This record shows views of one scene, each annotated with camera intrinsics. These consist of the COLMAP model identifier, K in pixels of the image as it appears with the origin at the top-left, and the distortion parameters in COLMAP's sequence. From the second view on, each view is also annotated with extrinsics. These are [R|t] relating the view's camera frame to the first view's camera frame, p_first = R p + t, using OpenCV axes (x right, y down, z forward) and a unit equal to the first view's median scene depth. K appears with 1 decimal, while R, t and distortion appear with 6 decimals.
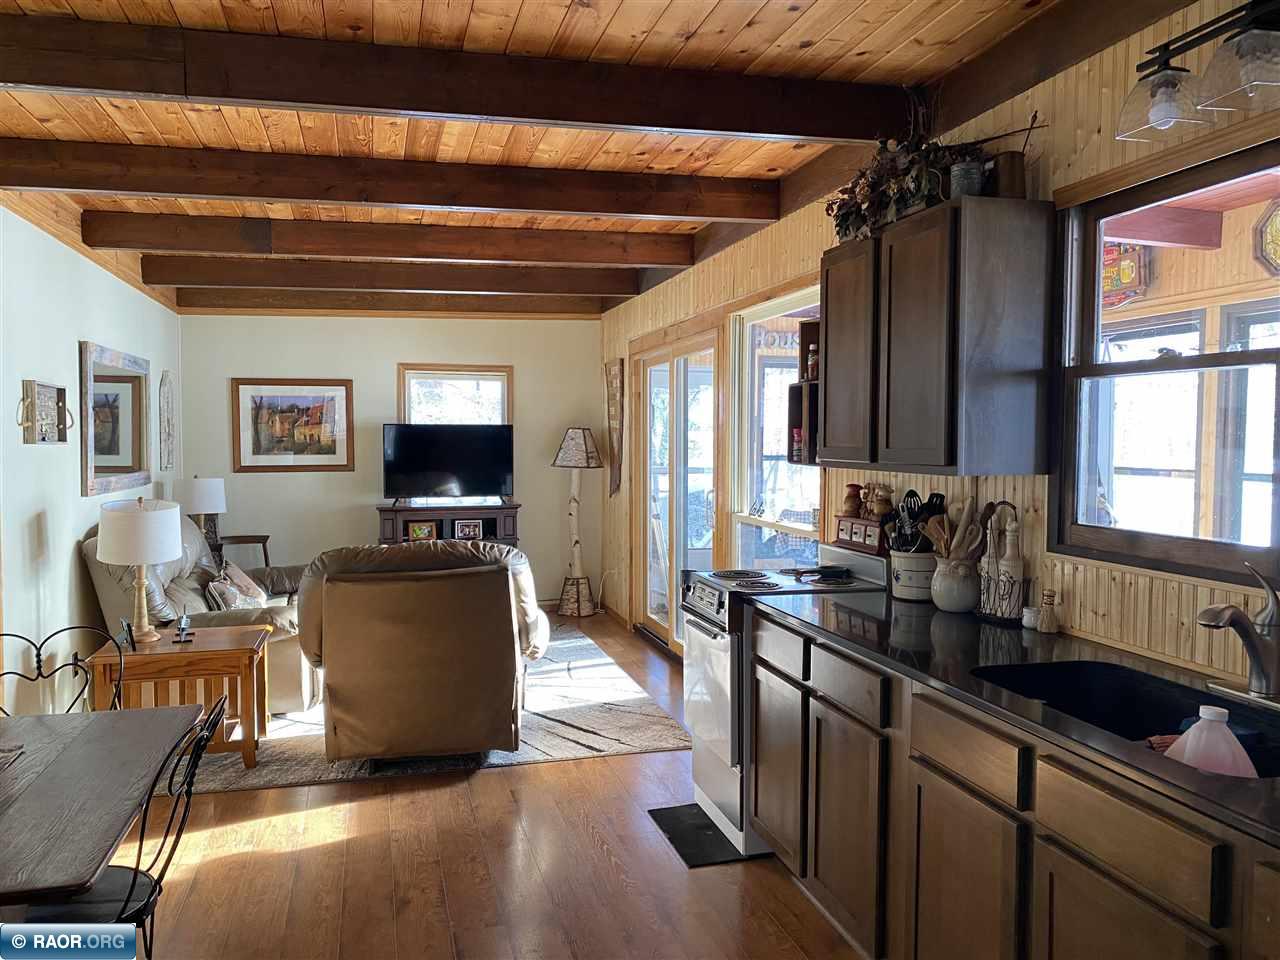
lens RADIAL K [[979.7, 0, 640.2], [0, 979.7, 478.9], [0, 0, 1]] dist [0.005287, -0.001207]
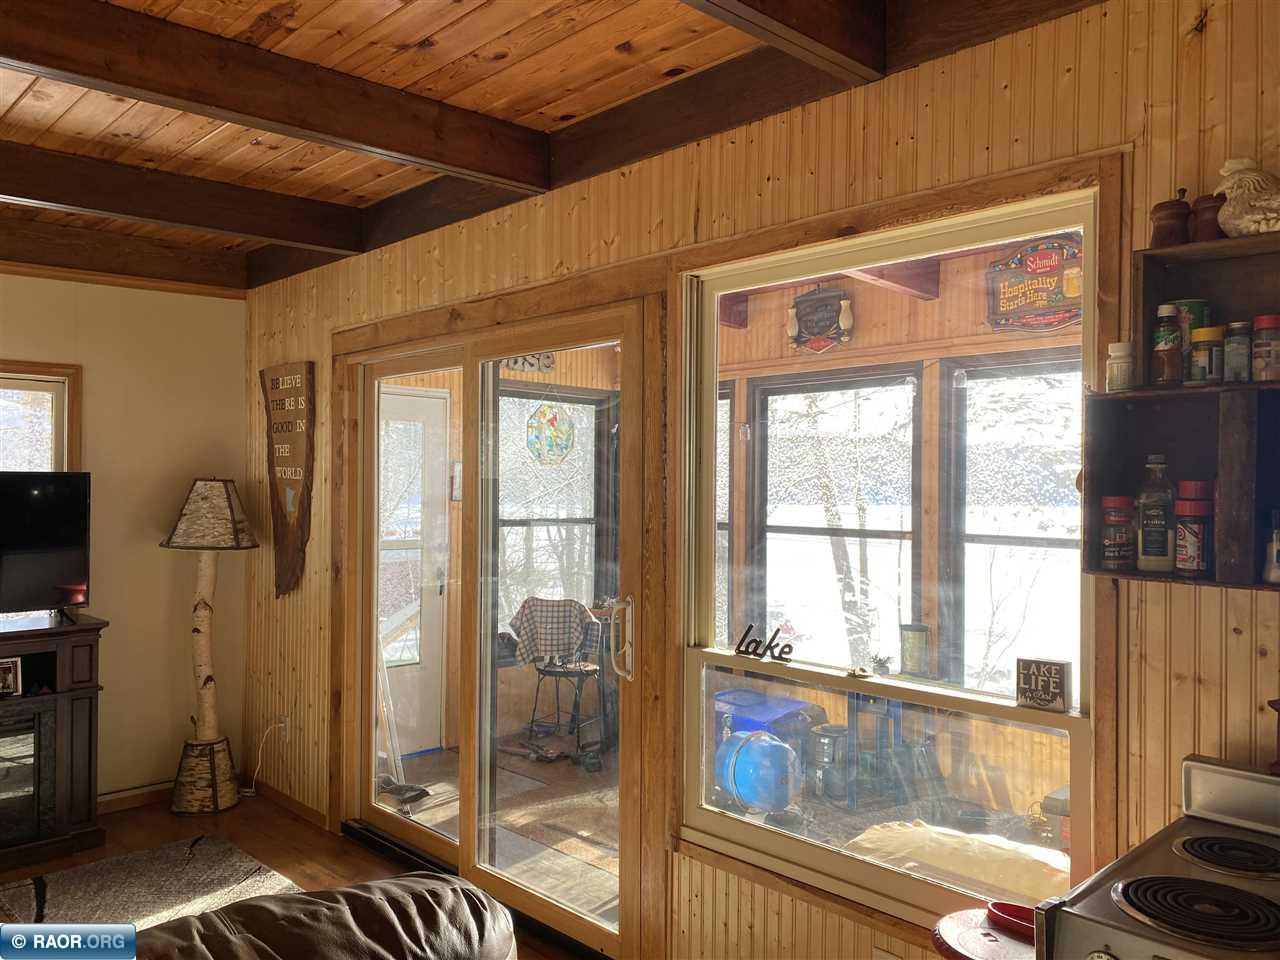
lens RADIAL K [[979.7, 0, 636.9], [0, 979.7, 481.1], [0, 0, 1]] dist [0.005287, -0.001207]
pose [[0.871689, 0.007621, 0.490001, -0.131314], [0.016311, 0.998874, -0.044552, -0.021704], [-0.489788, 0.046828, 0.870583, 0.383624]]
